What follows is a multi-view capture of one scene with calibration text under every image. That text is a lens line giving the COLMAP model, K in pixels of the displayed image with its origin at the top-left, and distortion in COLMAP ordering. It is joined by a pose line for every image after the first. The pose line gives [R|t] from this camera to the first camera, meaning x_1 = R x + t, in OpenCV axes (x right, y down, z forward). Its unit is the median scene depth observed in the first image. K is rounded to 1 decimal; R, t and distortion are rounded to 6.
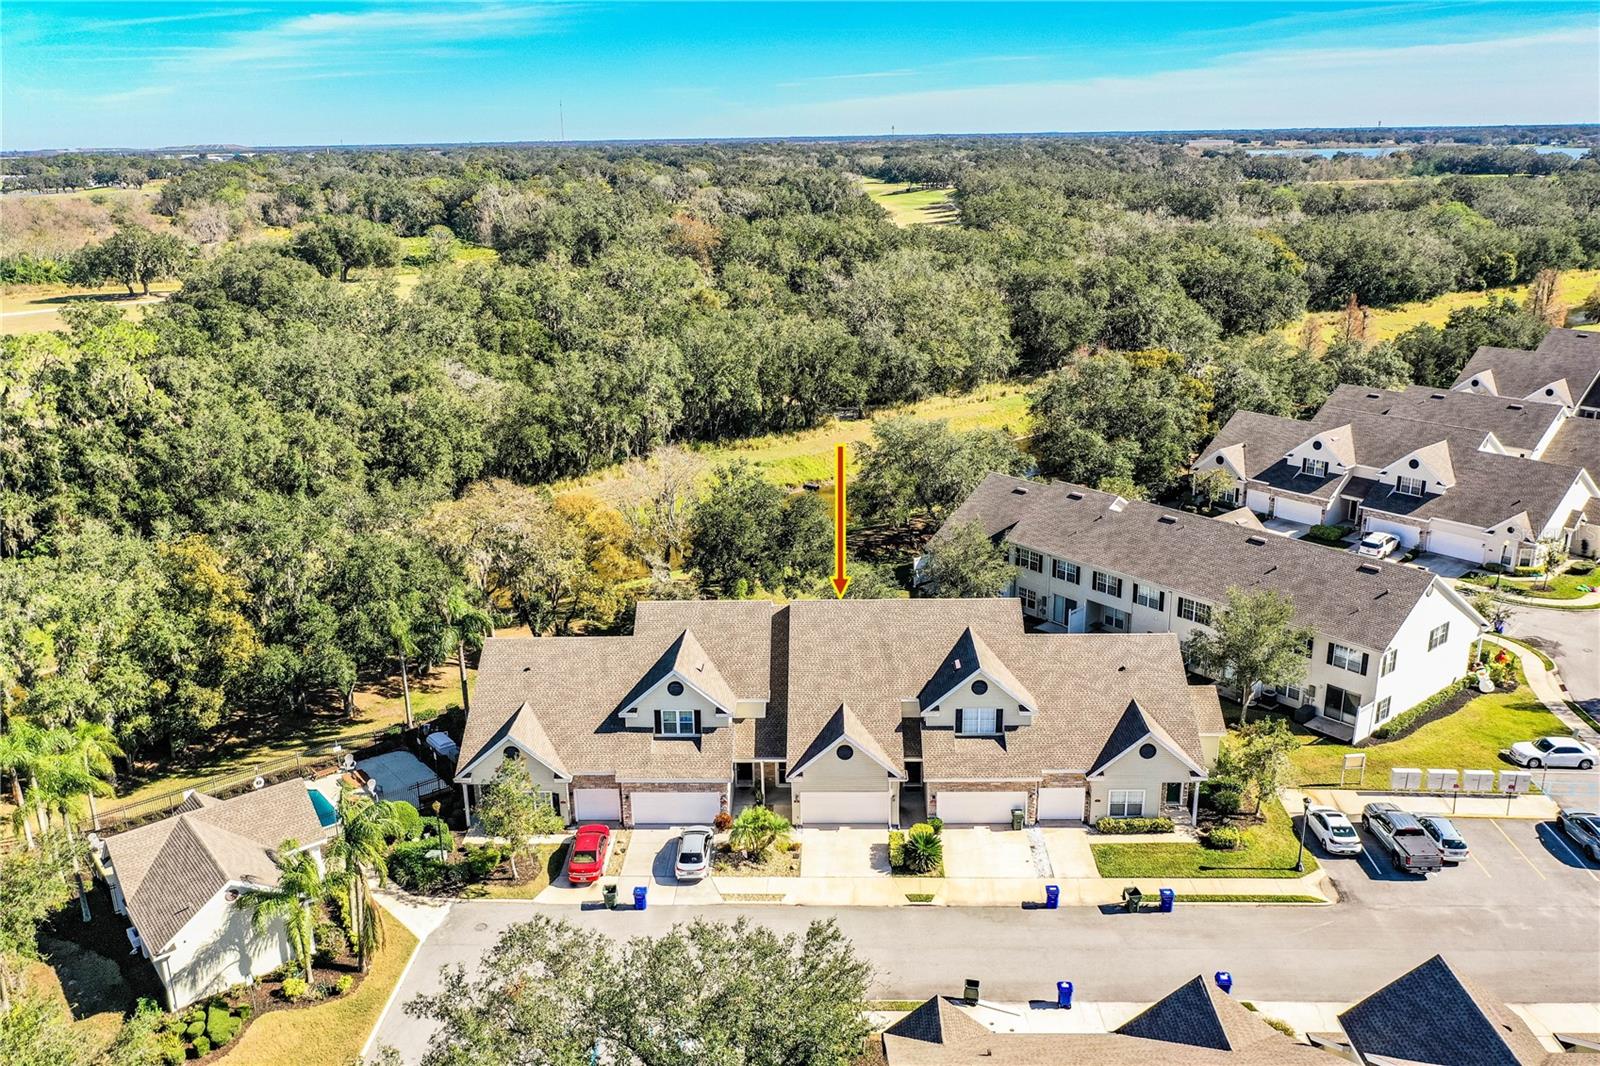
lens RADIAL K [[1254.8, 0, 796.0], [0, 1254.8, 537.6], [0, 0, 1]] dist [-0.009448, 0.016309]
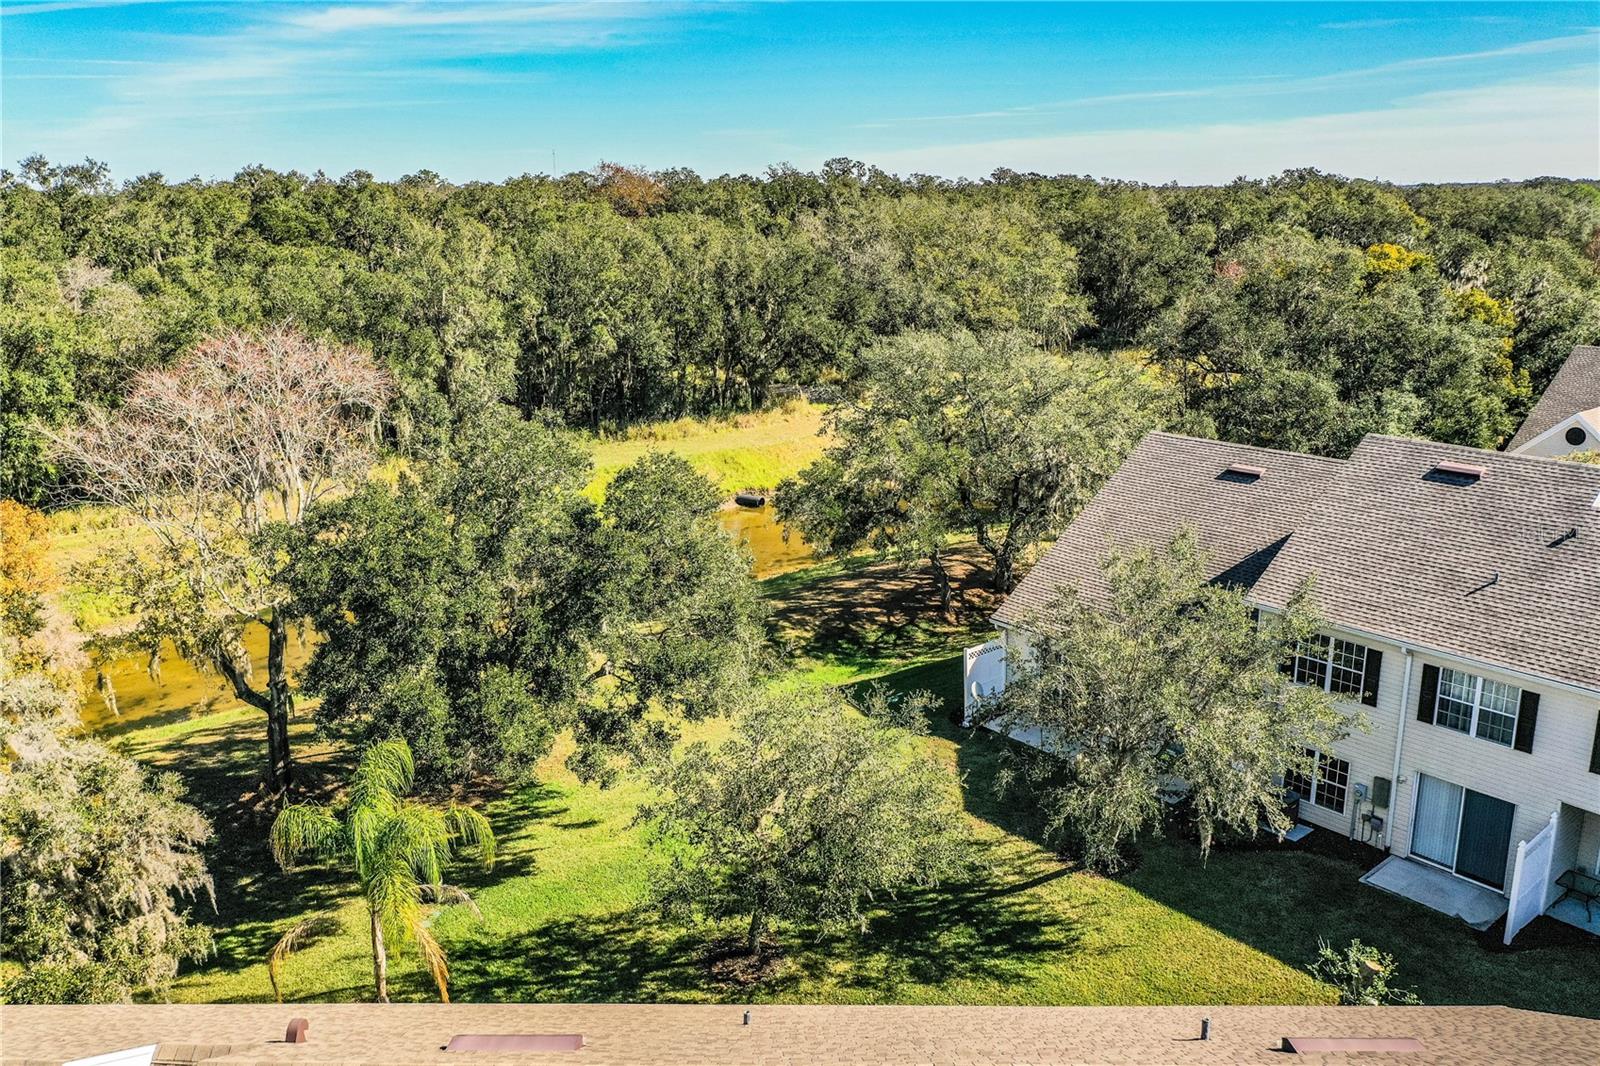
lens RADIAL K [[1254.8, 0, 798.3], [0, 1254.8, 531.9], [0, 0, 1]] dist [-0.009448, 0.016309]
pose [[0.999982, 0.003811, 0.004583, 0.048539], [-0.003586, 0.998838, -0.048070, -0.000804], [-0.004761, 0.048053, 0.998833, 0.716804]]
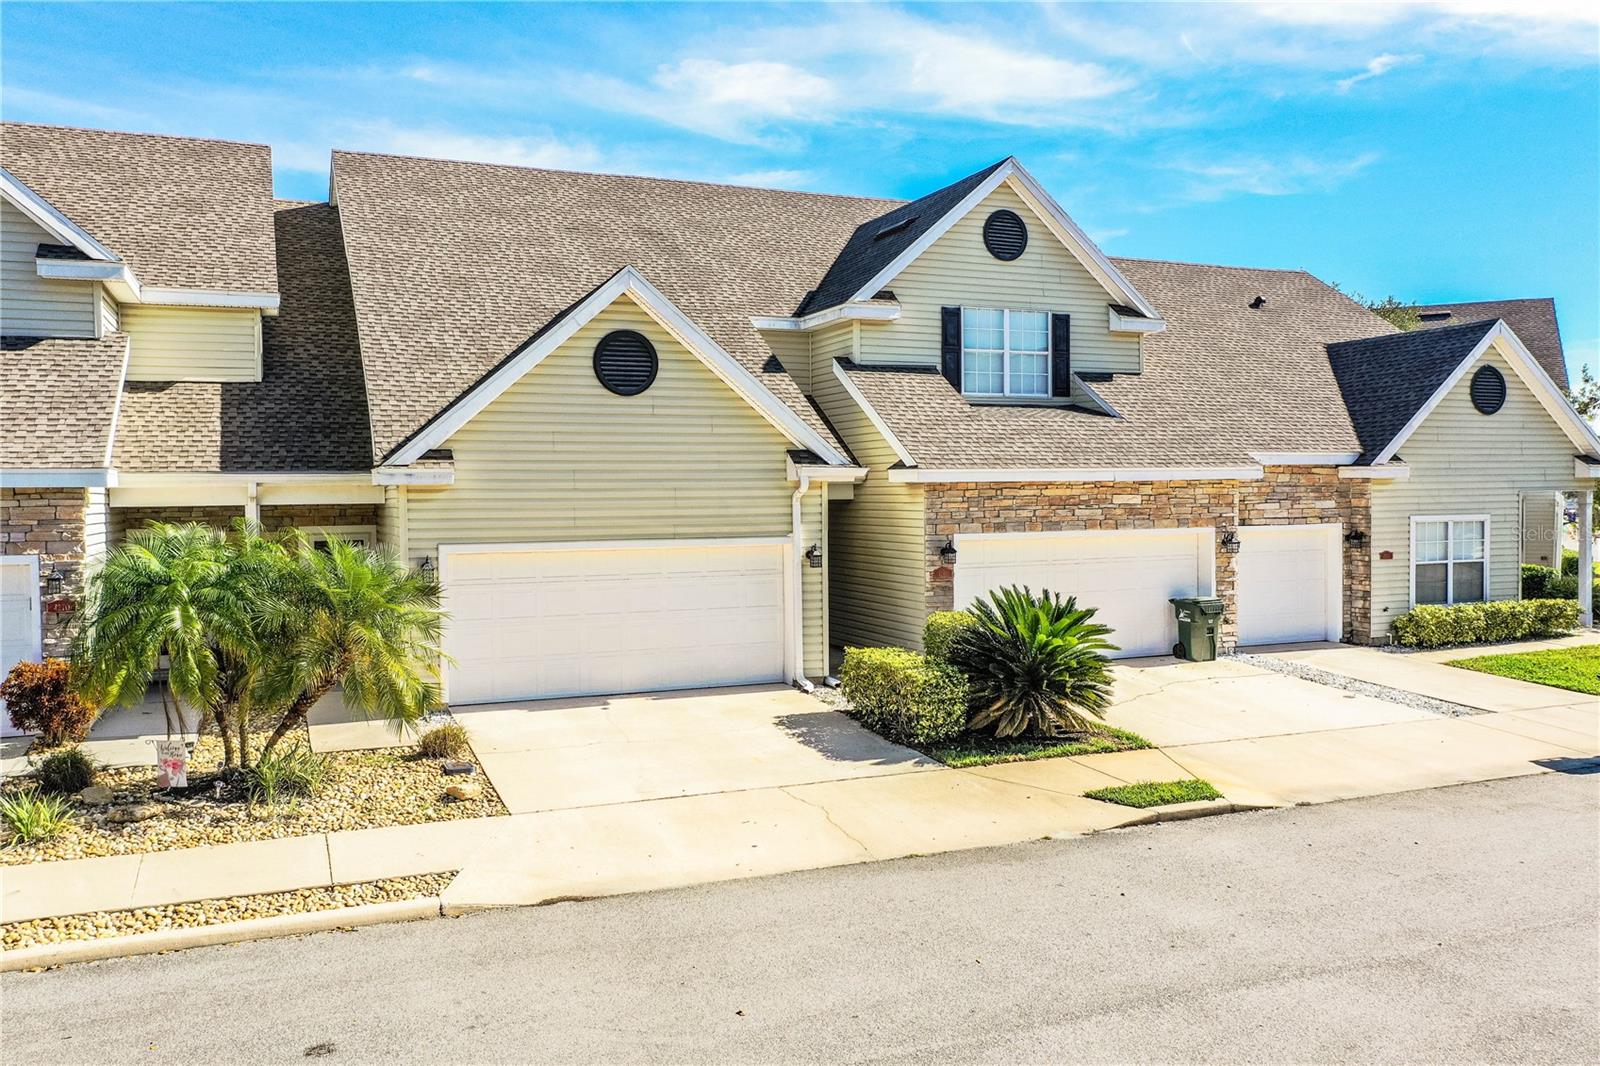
lens RADIAL K [[1254.8, 0, 805.9], [0, 1254.8, 531.0], [0, 0, 1]] dist [-0.009448, 0.016309]
pose [[0.910838, -0.002550, 0.412756, -0.022706], [0.119730, 0.958620, -0.258287, 0.200448], [-0.395018, 0.284677, 0.873453, 0.574917]]
